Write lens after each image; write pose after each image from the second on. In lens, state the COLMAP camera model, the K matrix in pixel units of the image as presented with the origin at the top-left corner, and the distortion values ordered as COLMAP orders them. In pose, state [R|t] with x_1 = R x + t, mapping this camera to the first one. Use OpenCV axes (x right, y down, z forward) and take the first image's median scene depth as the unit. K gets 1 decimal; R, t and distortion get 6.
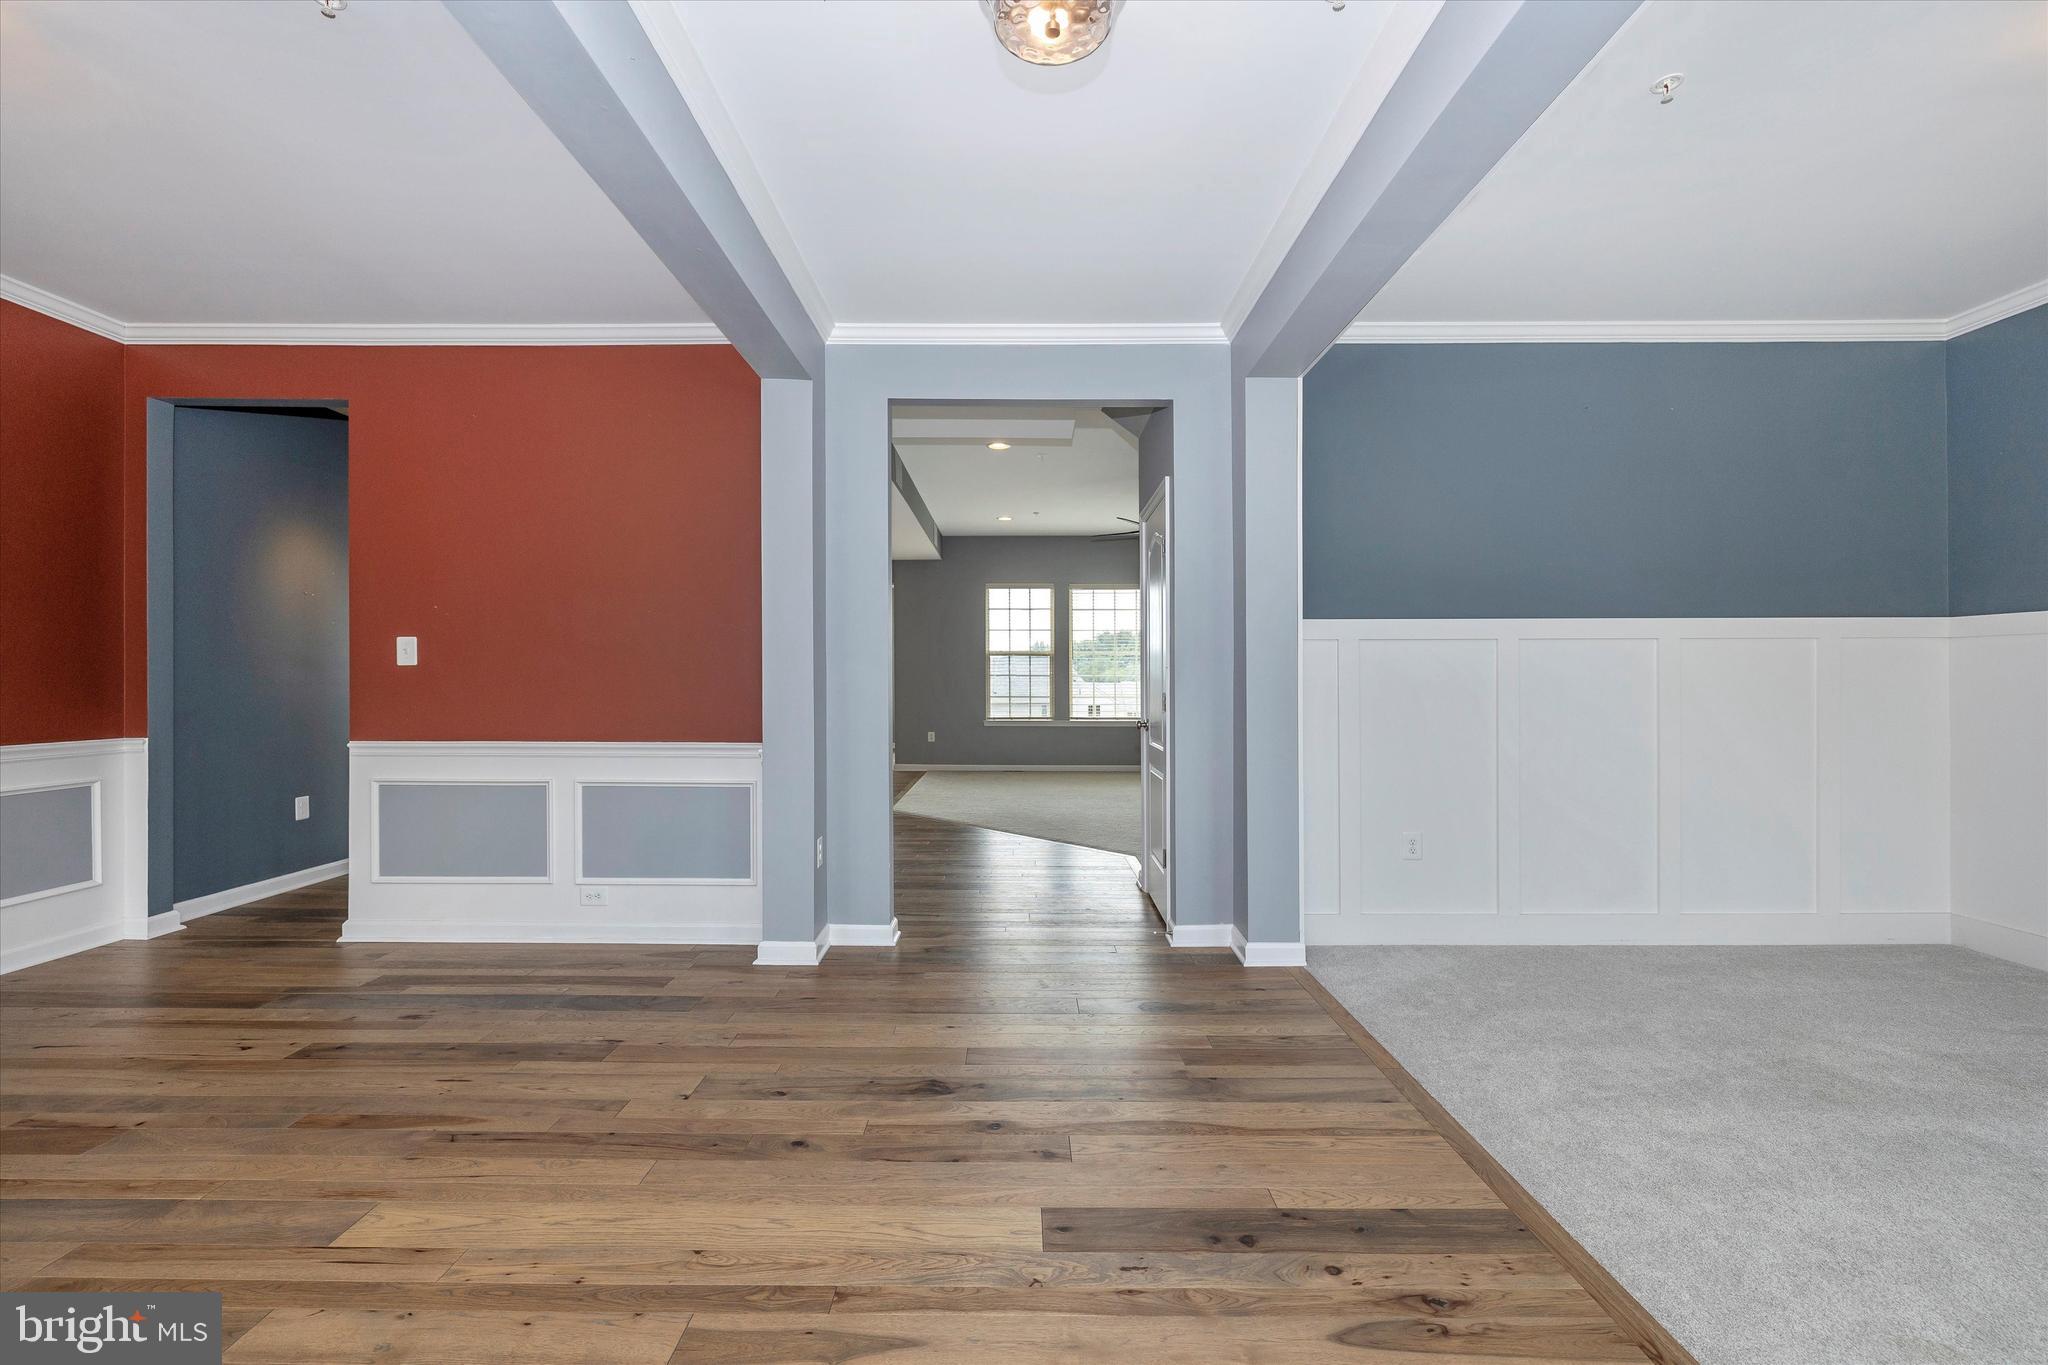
lens RADIAL K [[857.9, 0, 1016.9], [0, 857.9, 678.7], [0, 0, 1]] dist [-0.003071, -0.000669]
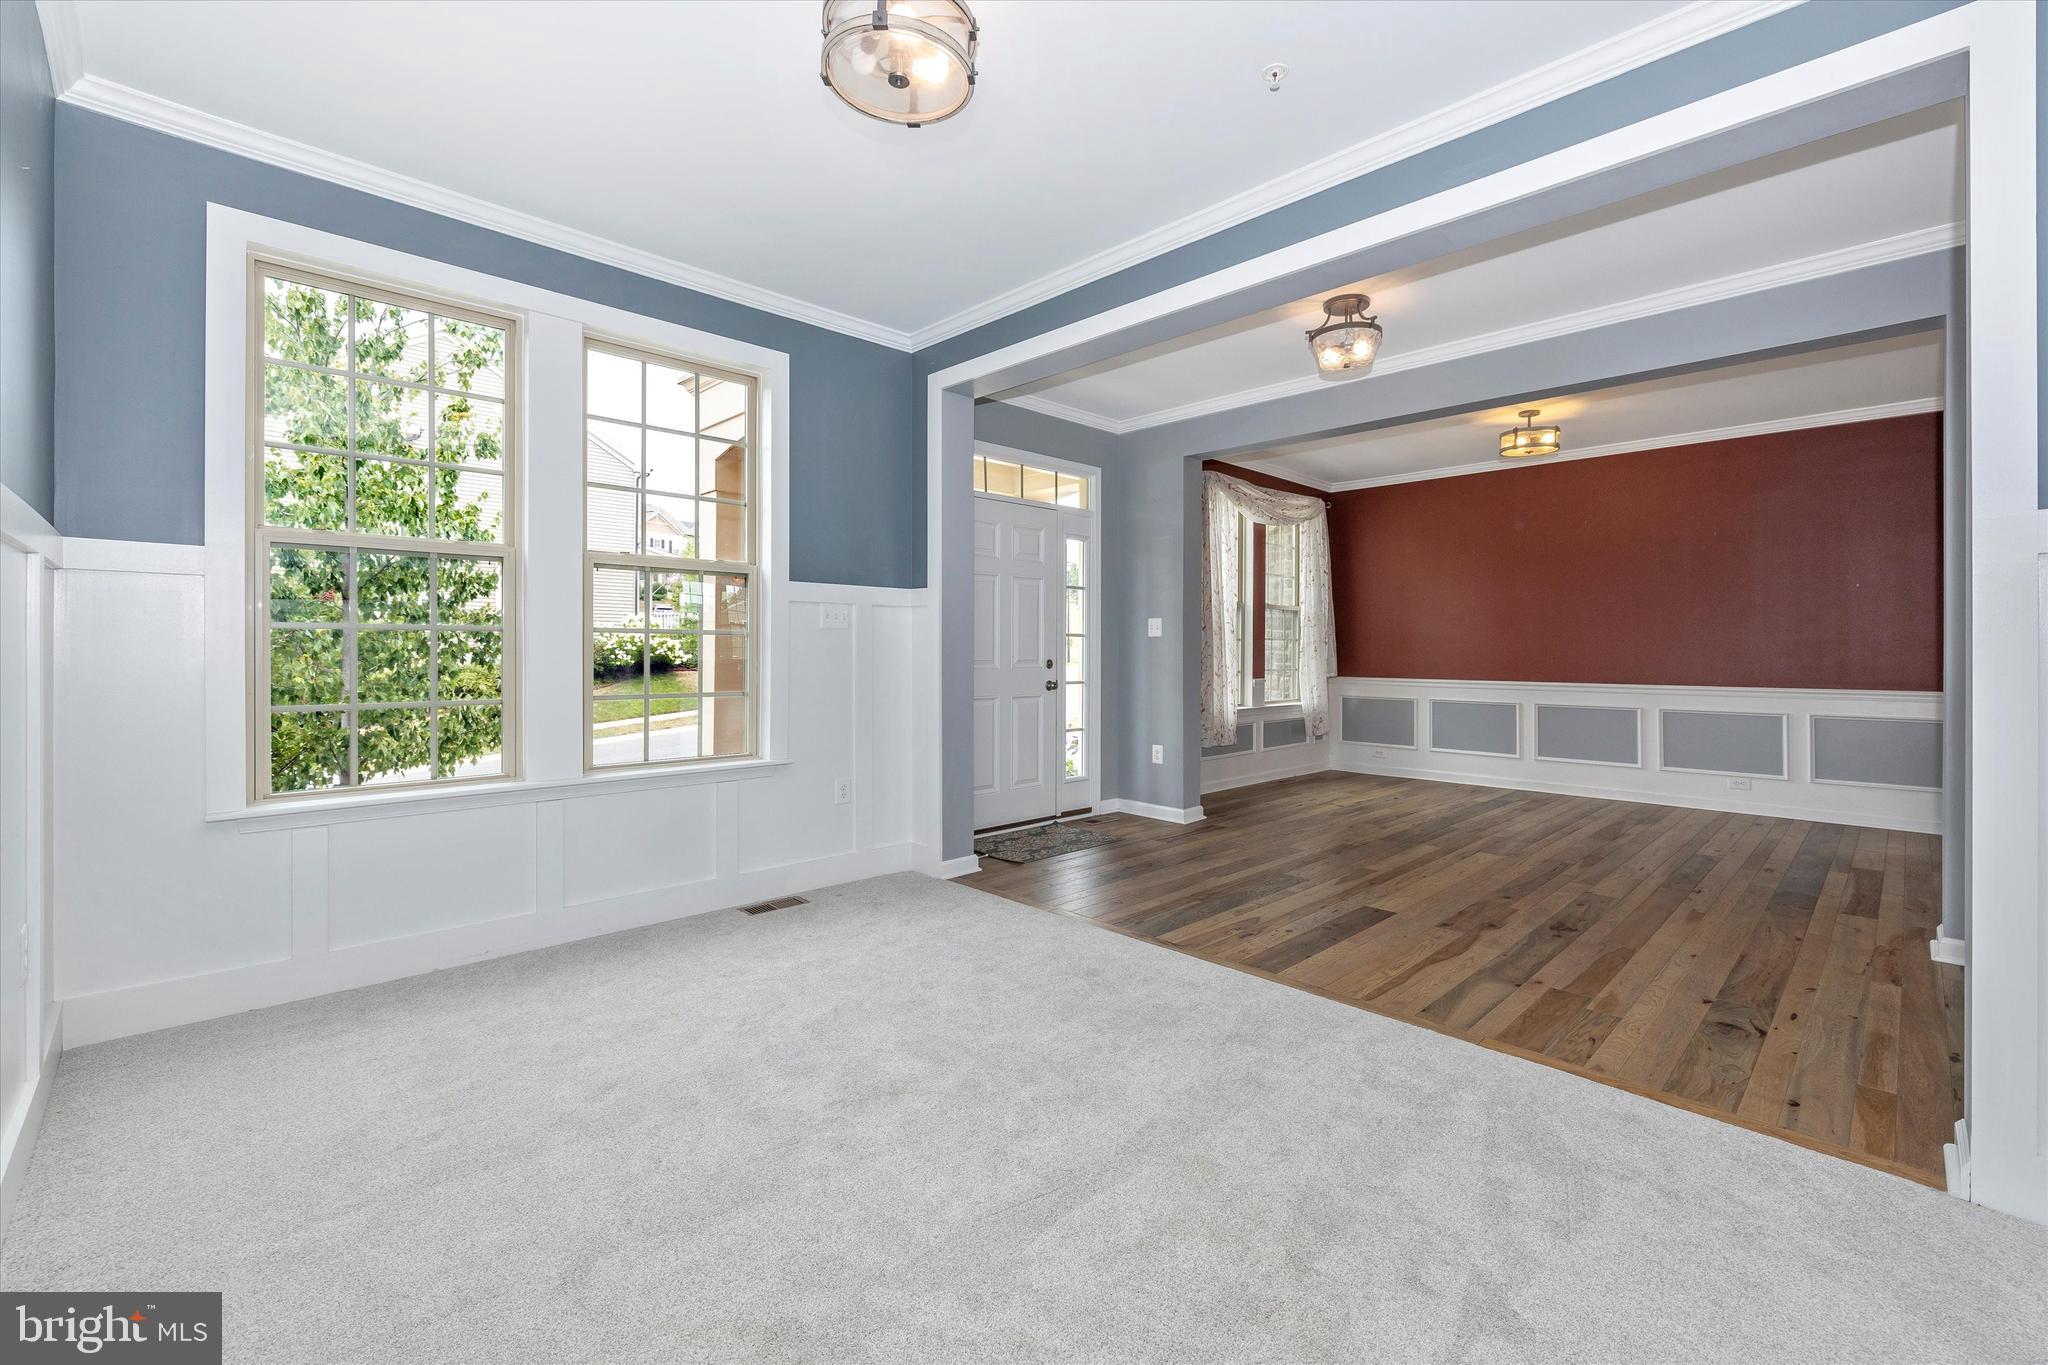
lens RADIAL K [[857.9, 0, 1021.1], [0, 857.9, 661.4], [0, 0, 1]] dist [-0.003071, -0.000669]
pose [[-0.709920, 0.014879, -0.704125, 1.748135], [0.001229, 0.999801, 0.019888, 0.000769], [0.704281, 0.013253, -0.709798, 1.541772]]
